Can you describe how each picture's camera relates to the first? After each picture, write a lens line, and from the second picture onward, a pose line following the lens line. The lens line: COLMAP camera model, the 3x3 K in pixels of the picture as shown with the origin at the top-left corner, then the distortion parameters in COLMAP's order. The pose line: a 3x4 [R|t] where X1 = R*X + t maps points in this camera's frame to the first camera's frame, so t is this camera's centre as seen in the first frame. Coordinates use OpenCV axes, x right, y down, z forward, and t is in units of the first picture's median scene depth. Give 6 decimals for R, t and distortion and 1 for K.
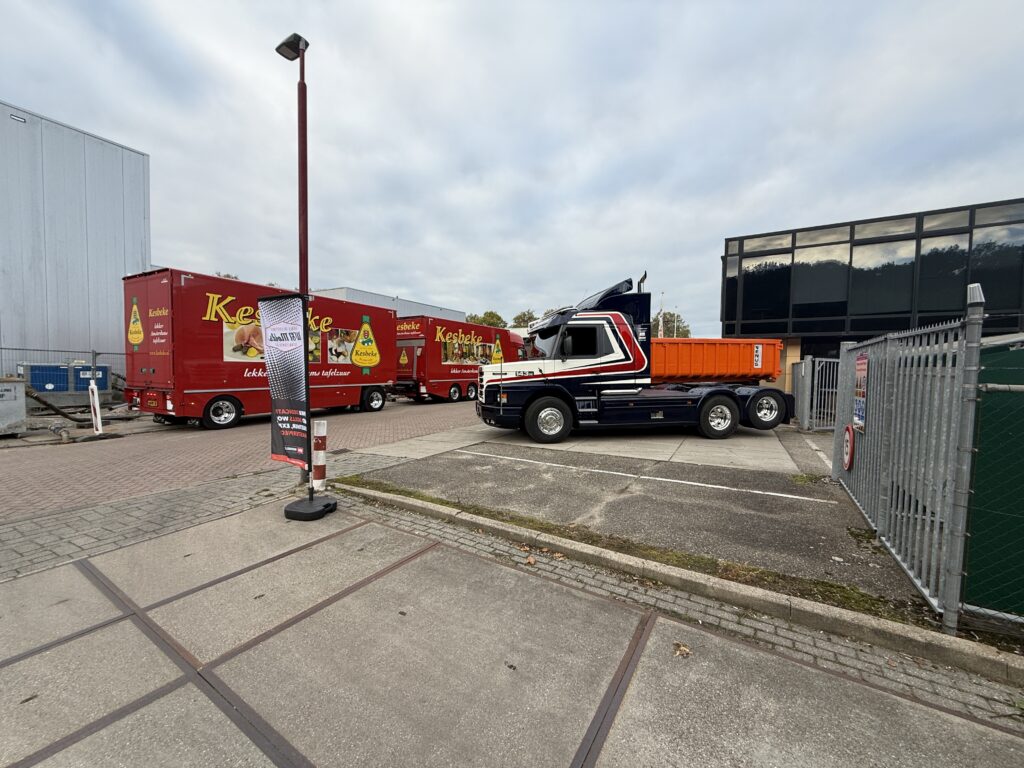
lens RADIAL K [[412.4, 0, 483.9], [0, 412.4, 384.6], [0, 0, 1]] dist [0.003051, 0.000516]
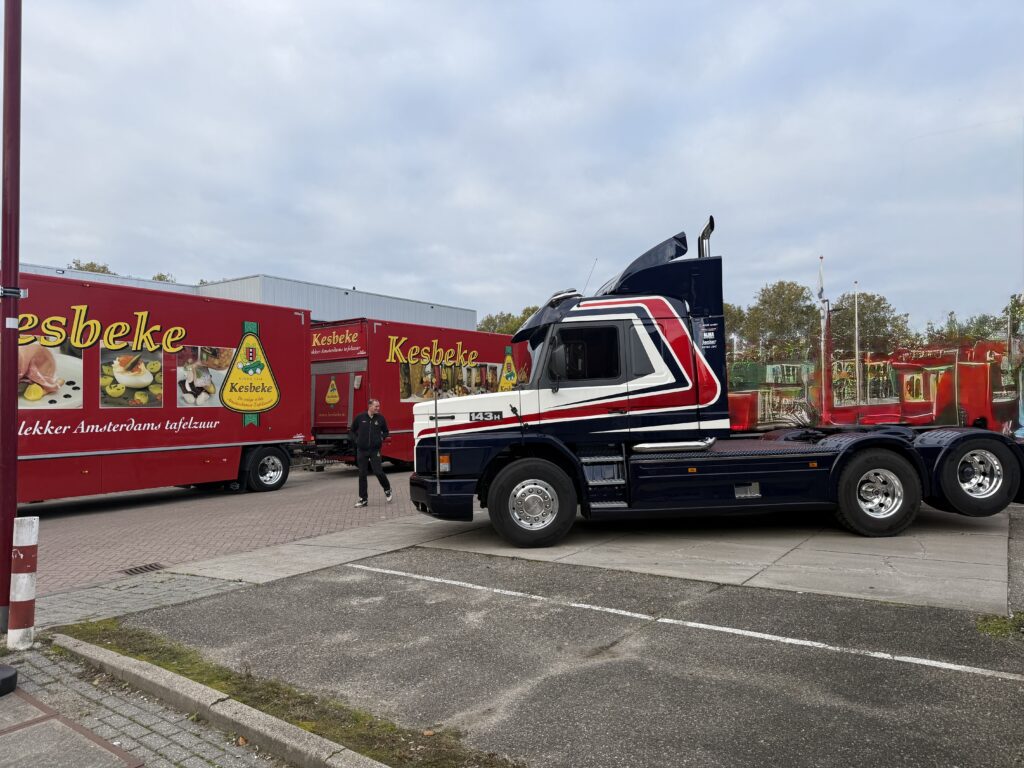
lens RADIAL K [[714.8, 0, 511.5], [0, 714.8, 381.4], [0, 0, 1]] dist [0.036766, -0.037253]
pose [[0.994934, -0.032346, -0.095186, 0.220104], [0.025202, 0.996841, -0.075322, -0.001361], [0.097321, 0.072542, 0.992606, 0.075270]]
